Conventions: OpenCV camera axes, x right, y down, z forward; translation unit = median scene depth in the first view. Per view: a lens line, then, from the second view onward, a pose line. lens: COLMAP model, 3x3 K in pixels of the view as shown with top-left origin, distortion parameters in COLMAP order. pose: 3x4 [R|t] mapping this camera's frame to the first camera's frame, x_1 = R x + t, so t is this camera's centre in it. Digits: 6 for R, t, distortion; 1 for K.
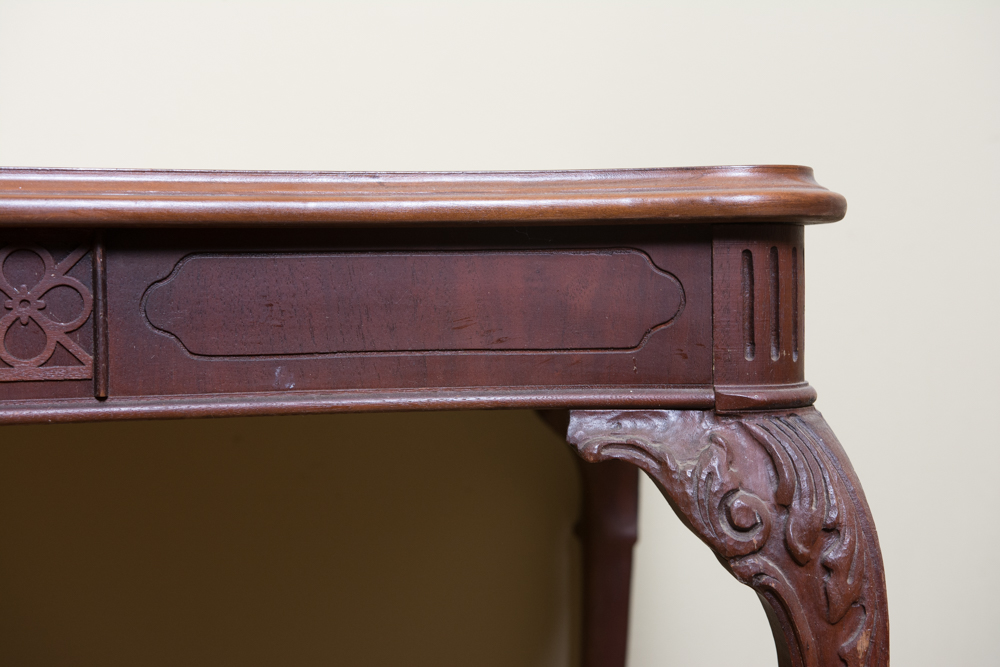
lens RADIAL K [[1460.4, 0, 500.0], [0, 1460.4, 333.5], [0, 0, 1]] dist [0.100104, -0.021679]
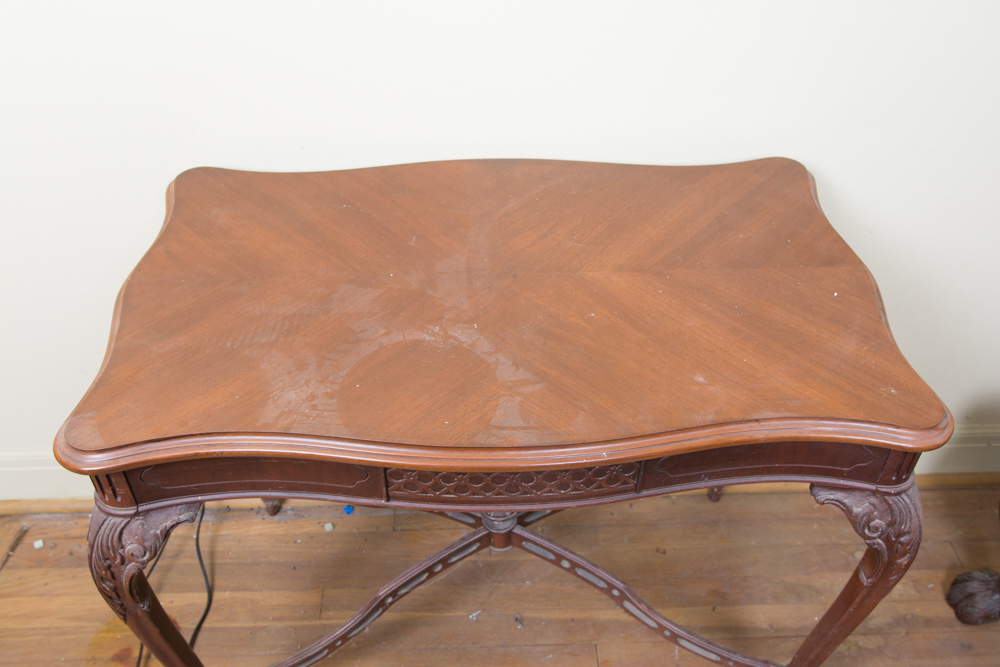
lens RADIAL K [[896.7, 0, 474.1], [0, 896.7, 332.3], [0, 0, 1]] dist [-0.049156, 0.001221]
pose [[0.996824, 0.054628, -0.057945, -0.468679], [-0.005908, 0.776350, 0.630275, -1.127259], [0.079417, -0.627930, 0.774207, -0.051257]]
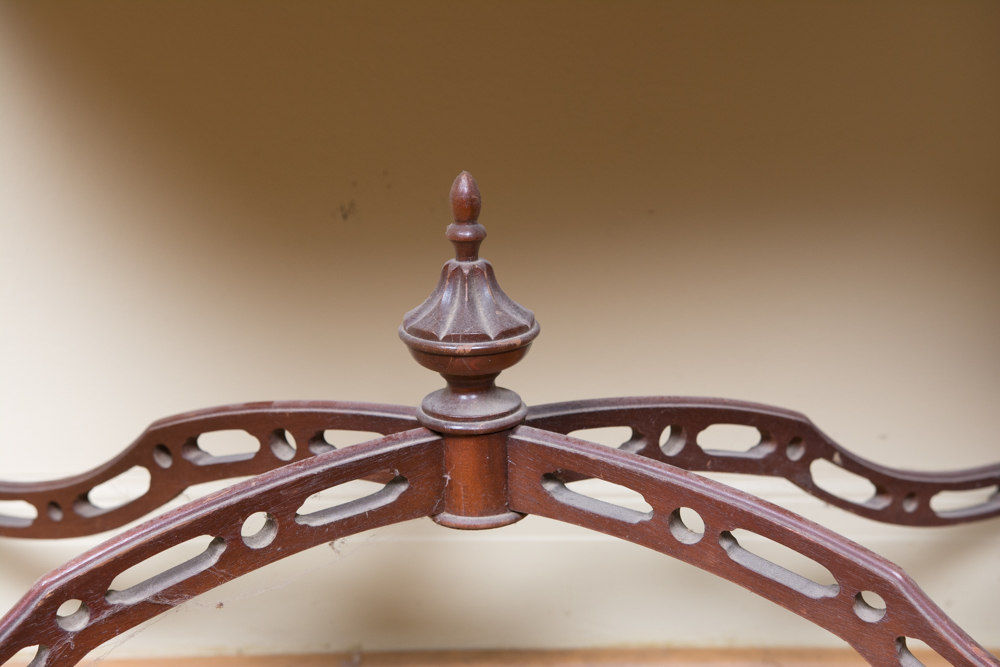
lens RADIAL K [[1460.4, 0, 500.0], [0, 1460.4, 333.5], [0, 0, 1]] dist [0.100104, -0.021679]
pose [[0.994450, 0.029099, -0.101109, -0.373337], [-0.005420, 0.973885, 0.226976, 0.310454], [0.105074, -0.225168, 0.968638, 0.286653]]
